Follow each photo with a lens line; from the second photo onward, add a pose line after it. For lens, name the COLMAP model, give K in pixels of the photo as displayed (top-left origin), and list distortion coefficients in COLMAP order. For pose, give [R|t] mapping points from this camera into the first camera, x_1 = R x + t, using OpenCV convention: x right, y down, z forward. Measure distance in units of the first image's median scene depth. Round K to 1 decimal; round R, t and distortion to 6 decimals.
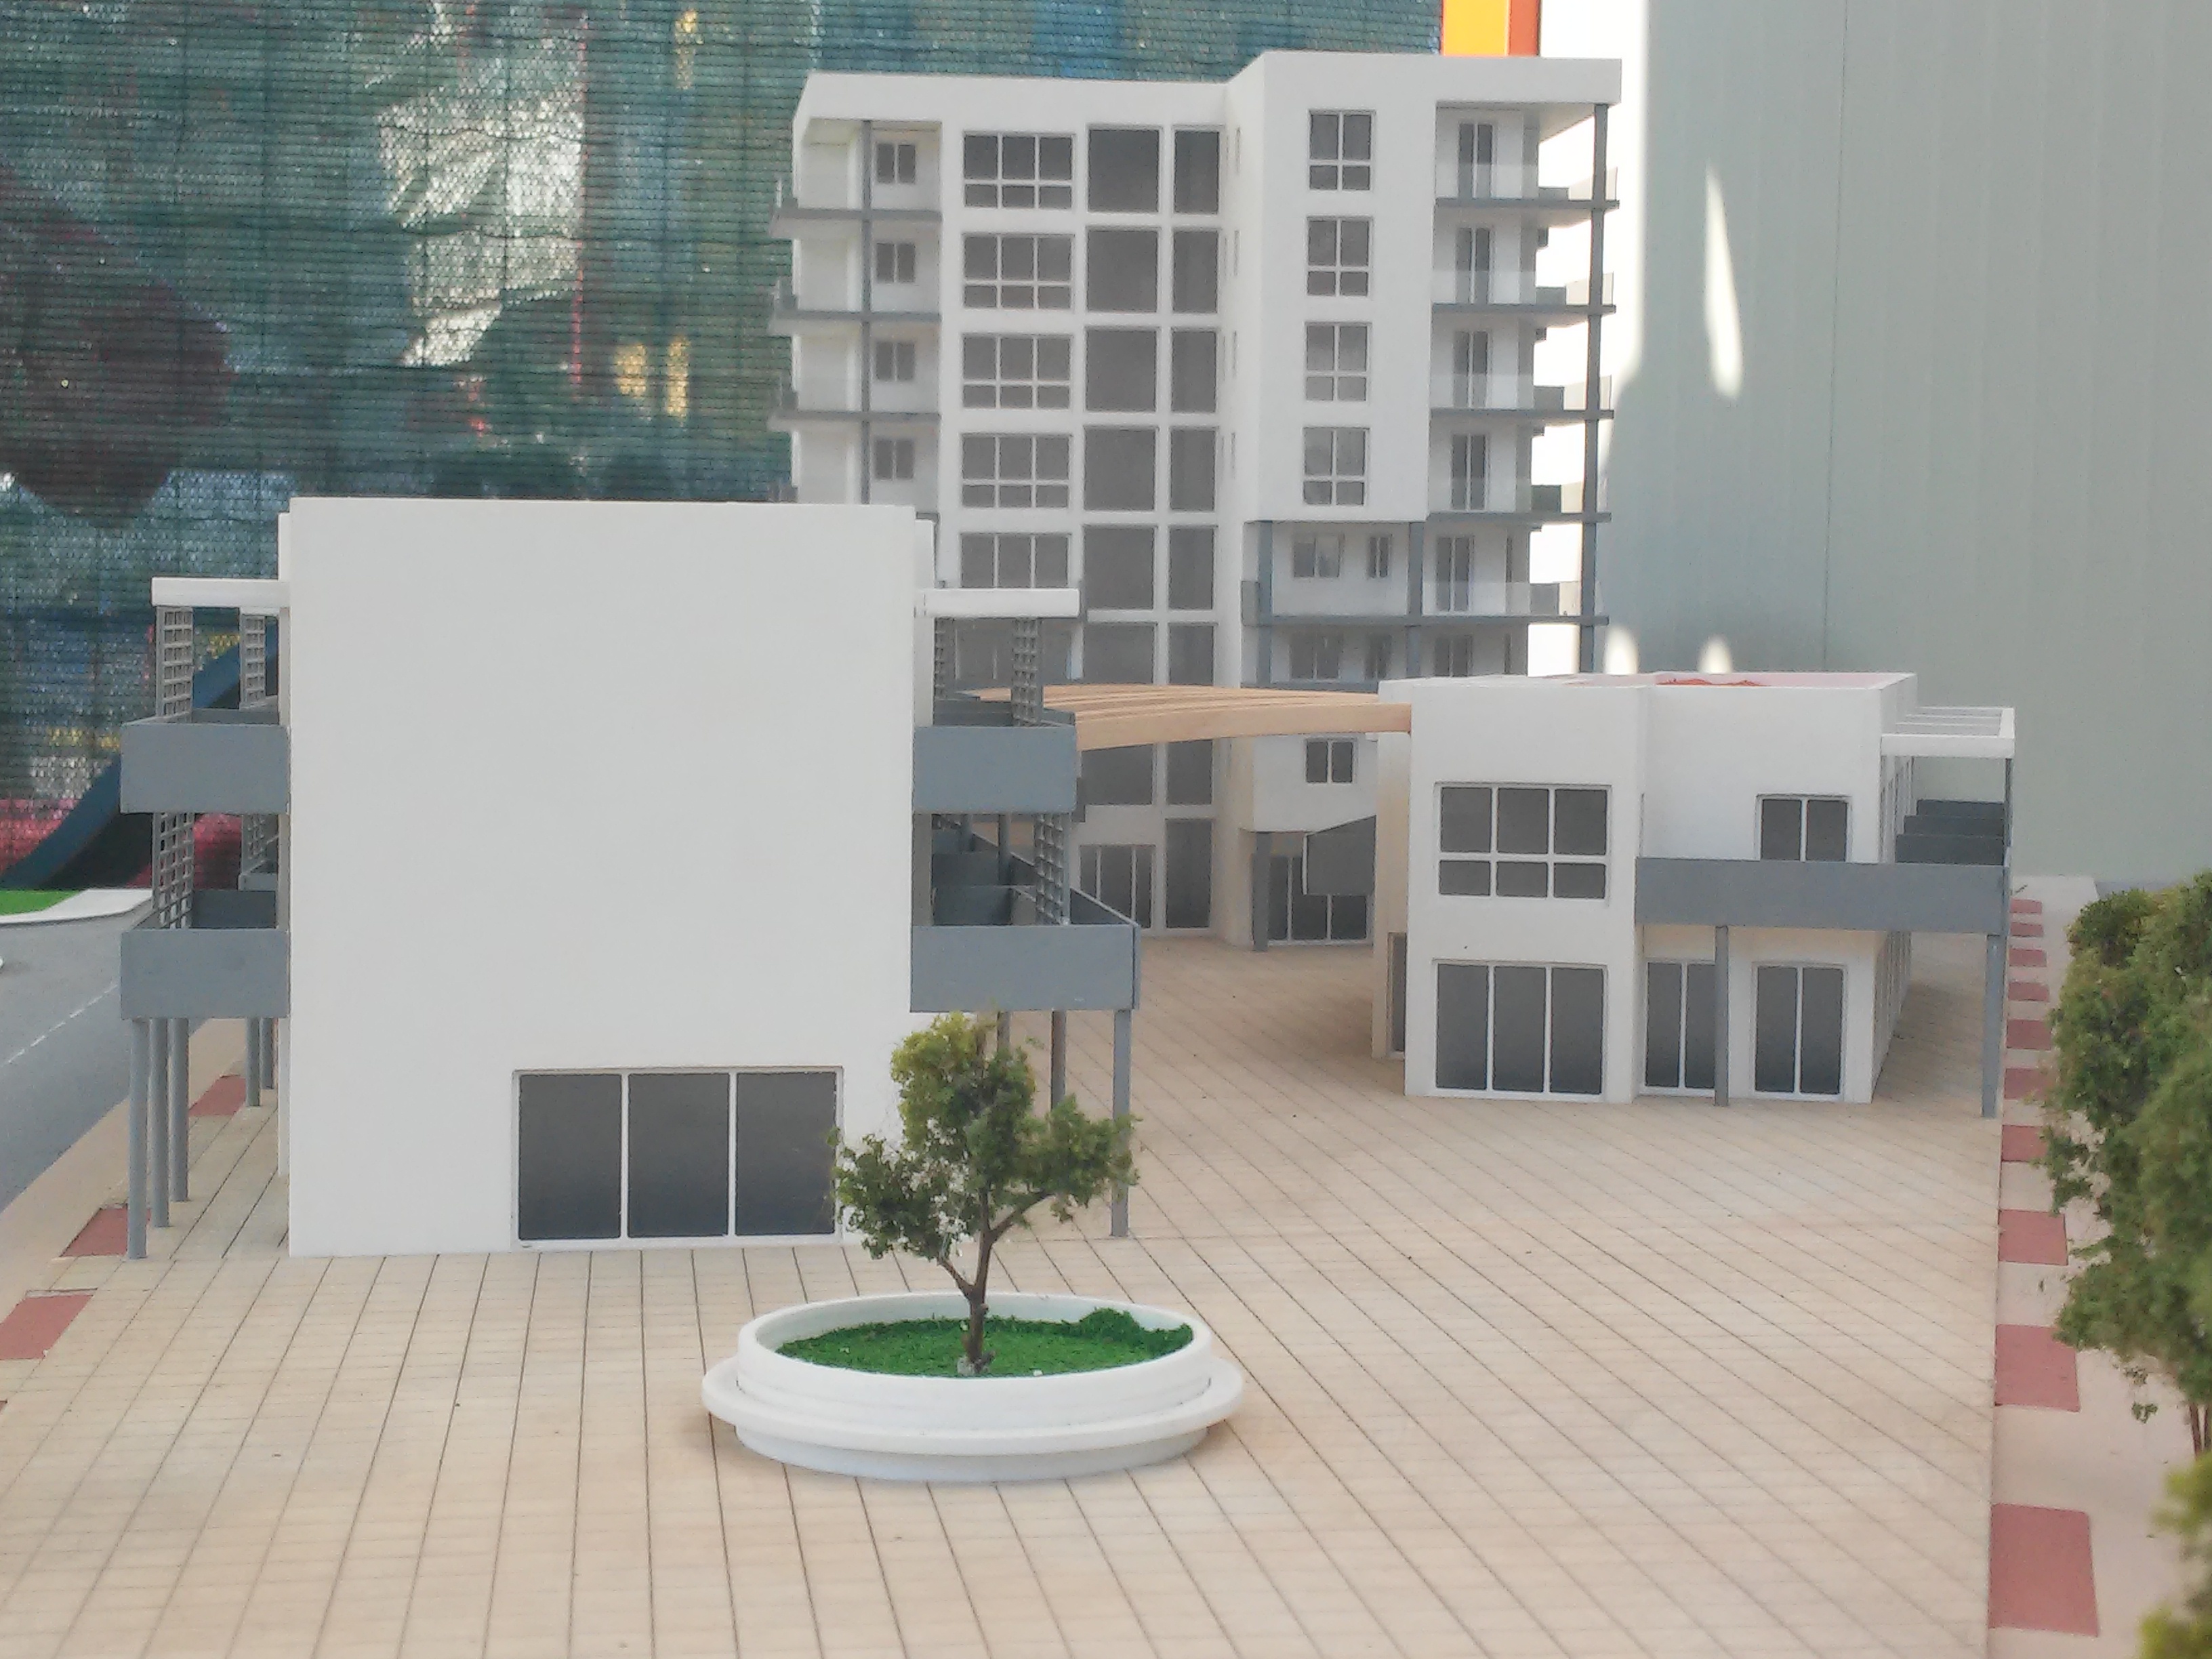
lens RADIAL K [[3547.5, 0, 1106.0], [0, 3547.5, 829.5], [0, 0, 1]] dist [0.084313, 0.026334]
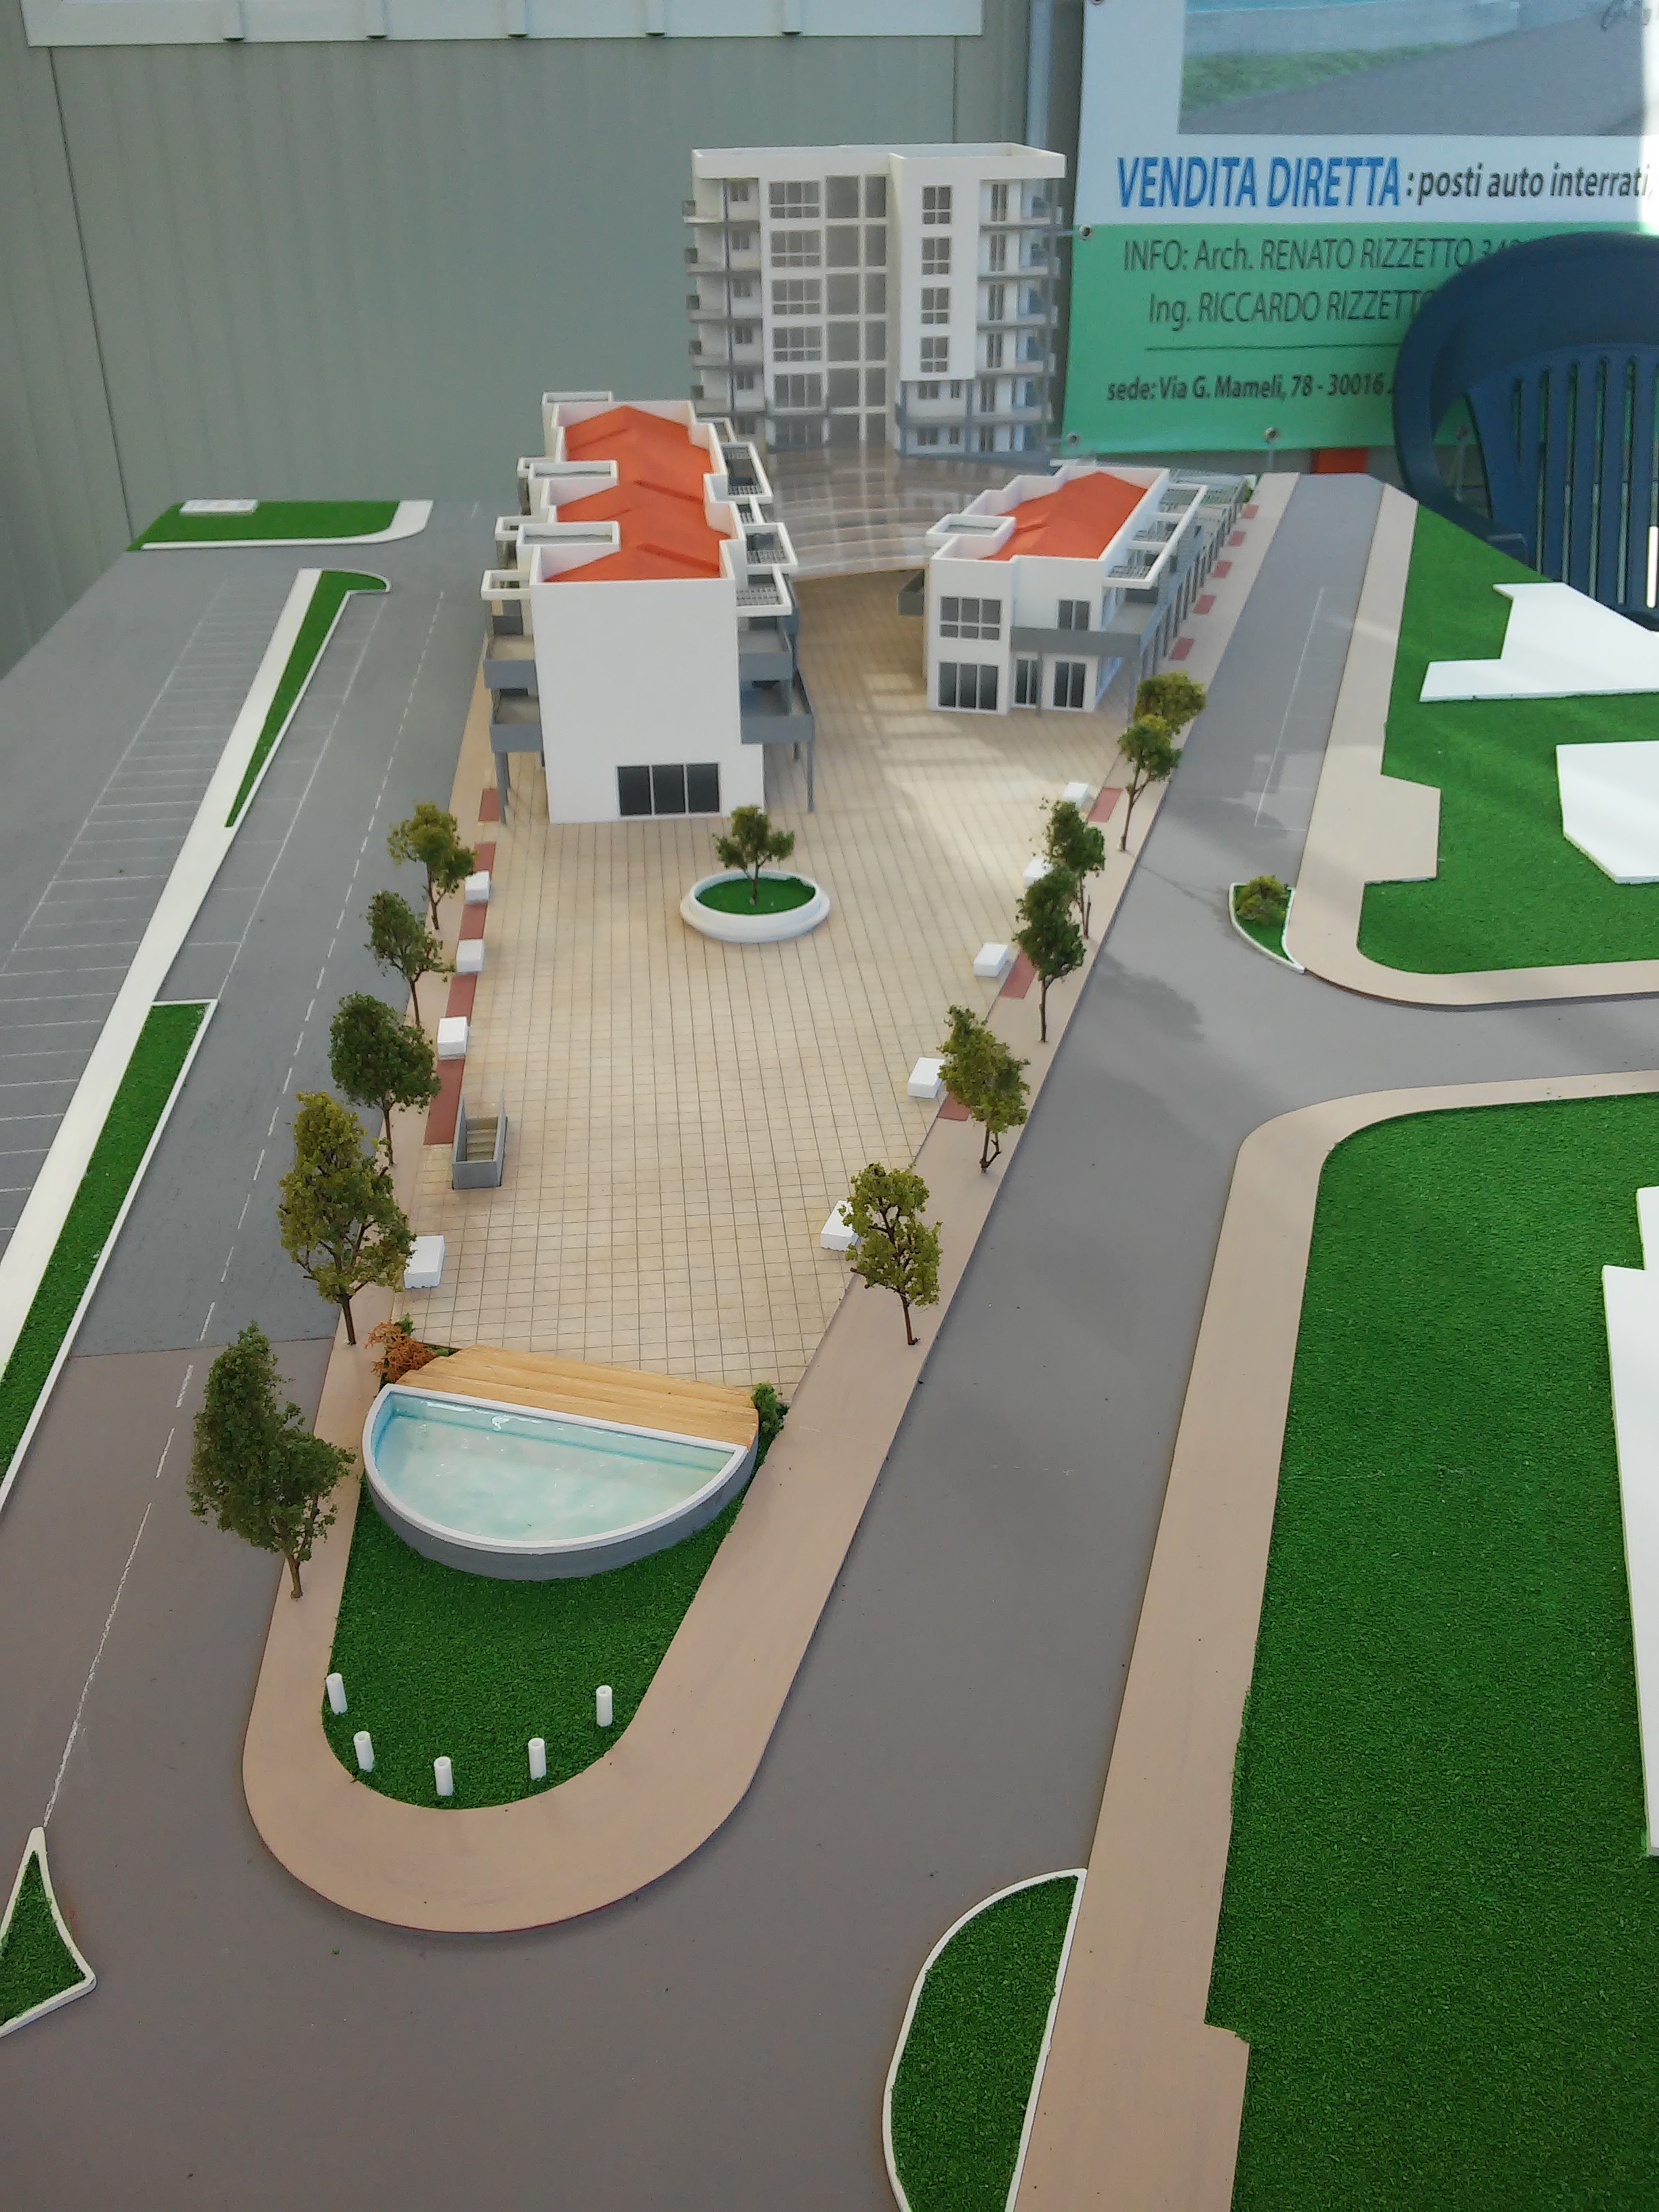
lens RADIAL K [[1936.5, 0, 829.5], [0, 1936.5, 1106.0], [0, 0, 1]] dist [0.086030, -0.206627]
pose [[0.999344, 0.001934, -0.036161, 0.043451], [0.013513, 0.906540, 0.421904, -0.195673], [0.033598, -0.422116, 0.905919, -0.347741]]
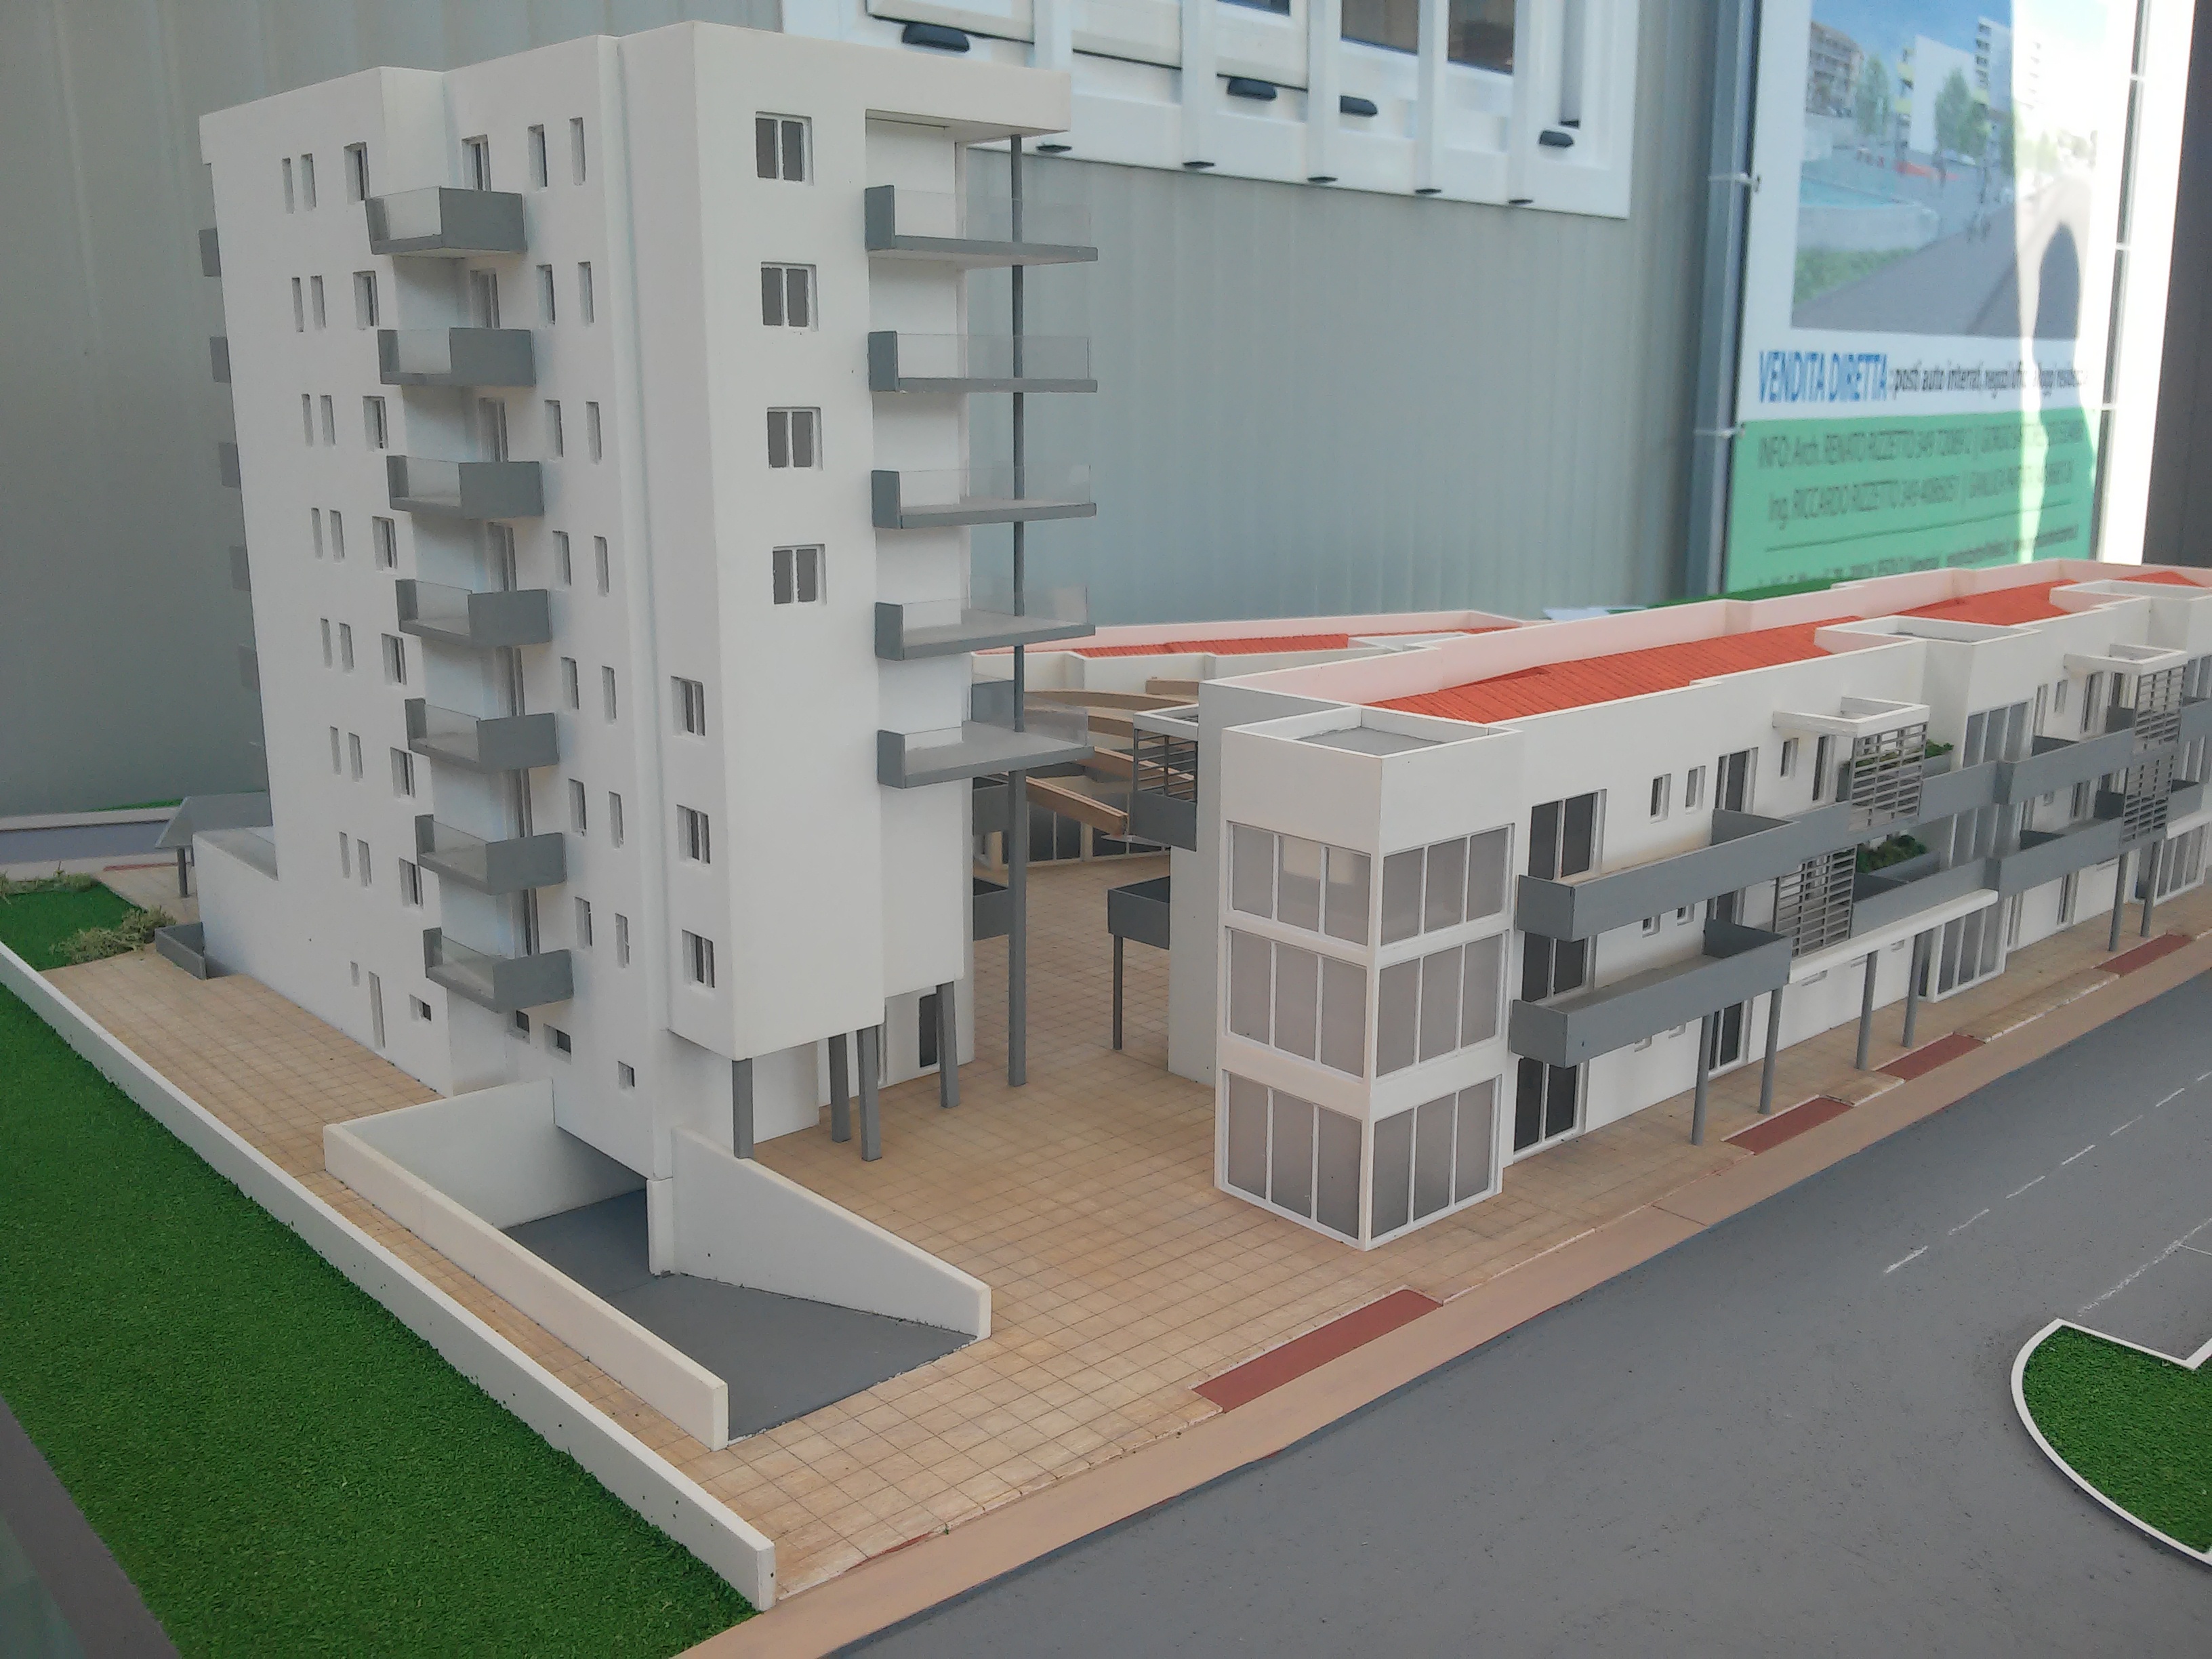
lens RADIAL K [[1930.0, 0, 1105.1], [0, 1930.0, 776.2], [0, 0, 1]] dist [0.103807, -0.157343]
pose [[0.809749, -0.127285, 0.572804, -1.435252], [0.035498, 0.985027, 0.168704, -0.164413], [-0.585701, -0.116274, 0.802144, 0.839140]]
